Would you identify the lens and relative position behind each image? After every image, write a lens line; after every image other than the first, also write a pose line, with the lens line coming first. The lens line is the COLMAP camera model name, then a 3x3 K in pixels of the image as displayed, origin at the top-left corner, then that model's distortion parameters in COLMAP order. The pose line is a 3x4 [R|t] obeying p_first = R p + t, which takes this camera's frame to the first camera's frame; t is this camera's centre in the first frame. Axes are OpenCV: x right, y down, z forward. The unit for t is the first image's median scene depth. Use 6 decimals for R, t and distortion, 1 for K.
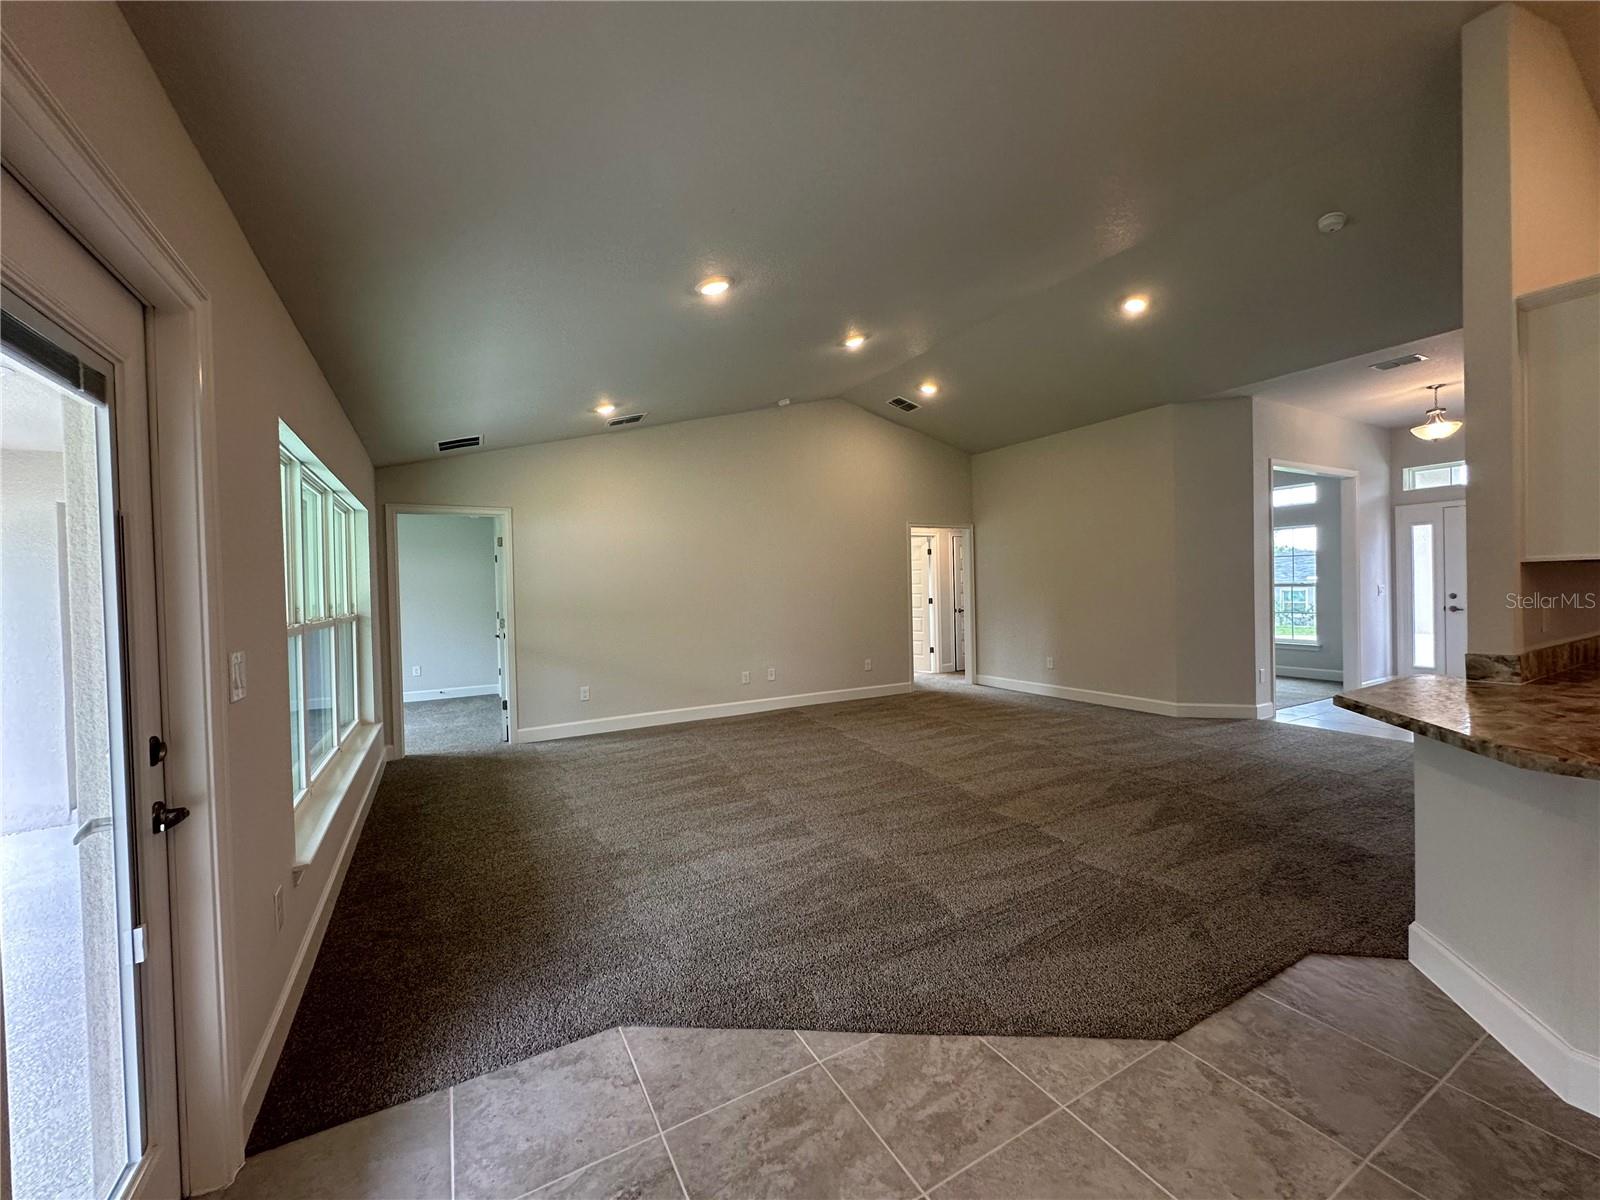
lens RADIAL K [[634.0, 0, 800.0], [0, 634.0, 600.0], [0, 0, 1]] dist [-0.001602, 0.000567]
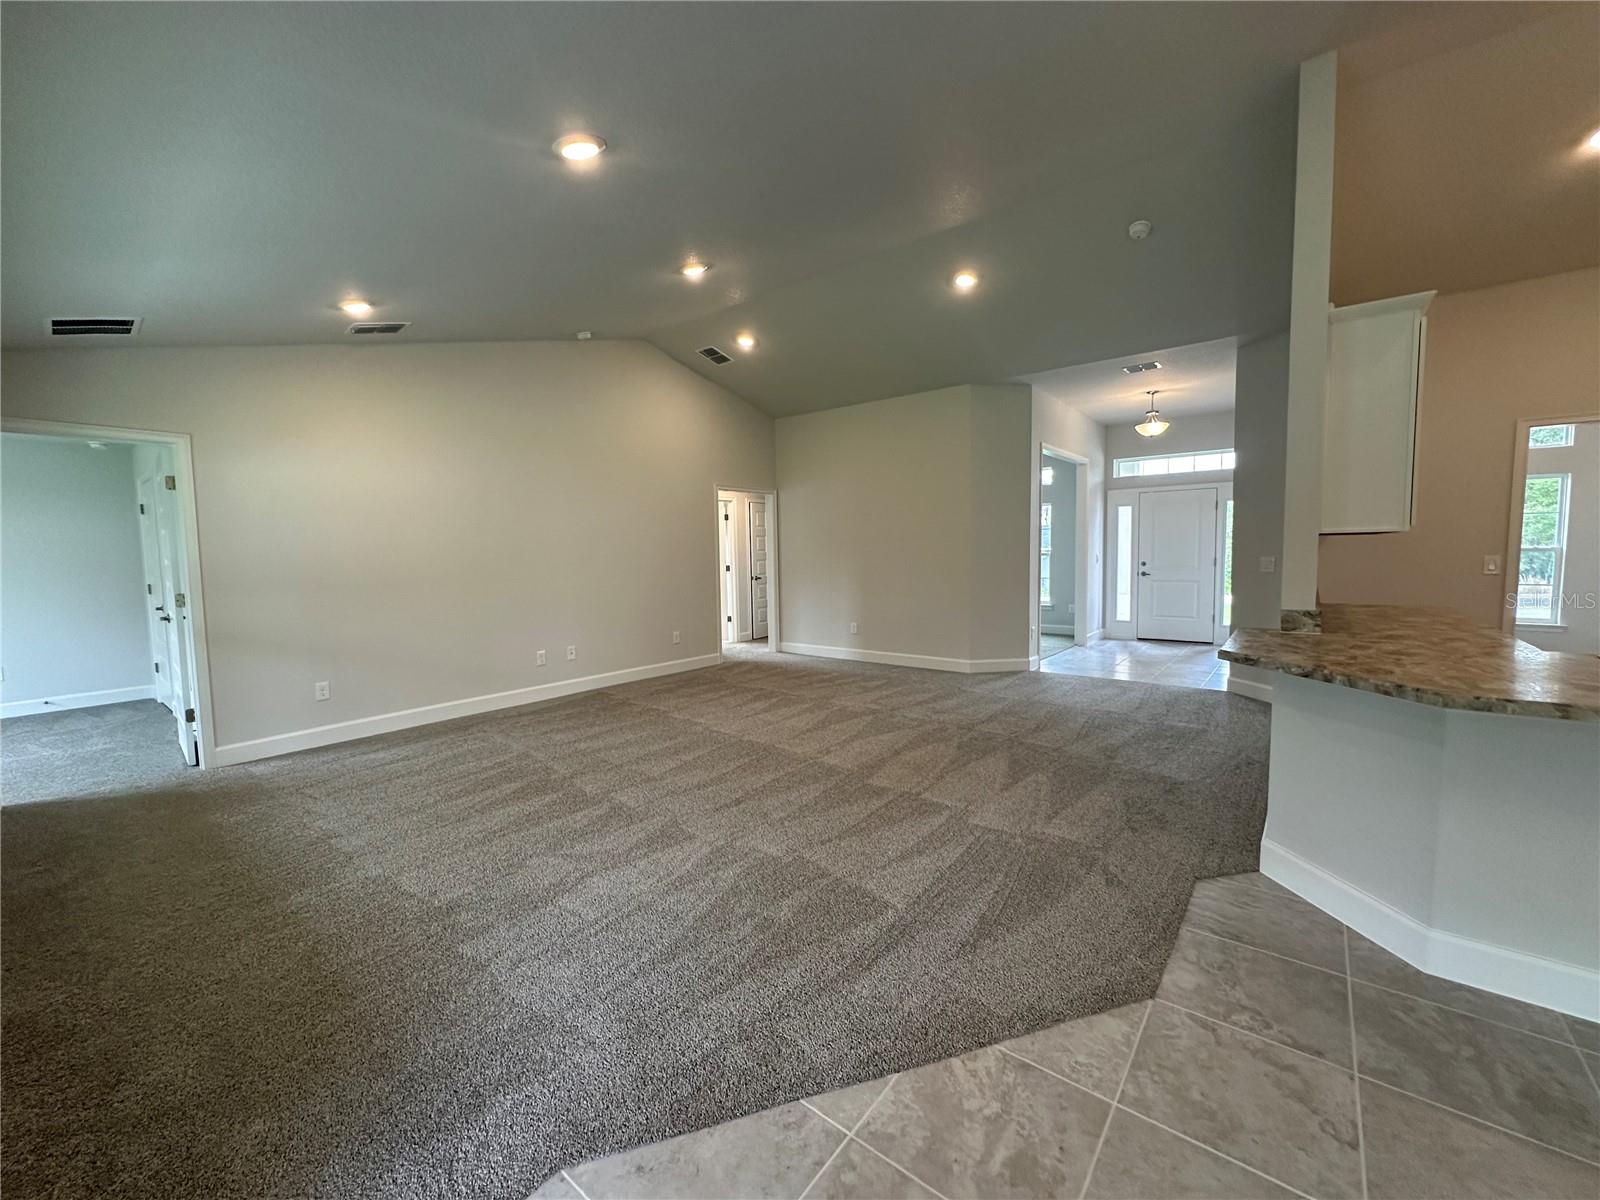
lens RADIAL K [[638.9, 0, 800.1], [0, 638.9, 598.3], [0, 0, 1]] dist [-0.002854, 0.001176]
pose [[0.927151, -0.018666, 0.374222, -0.154625], [0.001099, 0.998889, 0.047102, 0.003592], [-0.374685, -0.043260, 0.926142, 0.144710]]
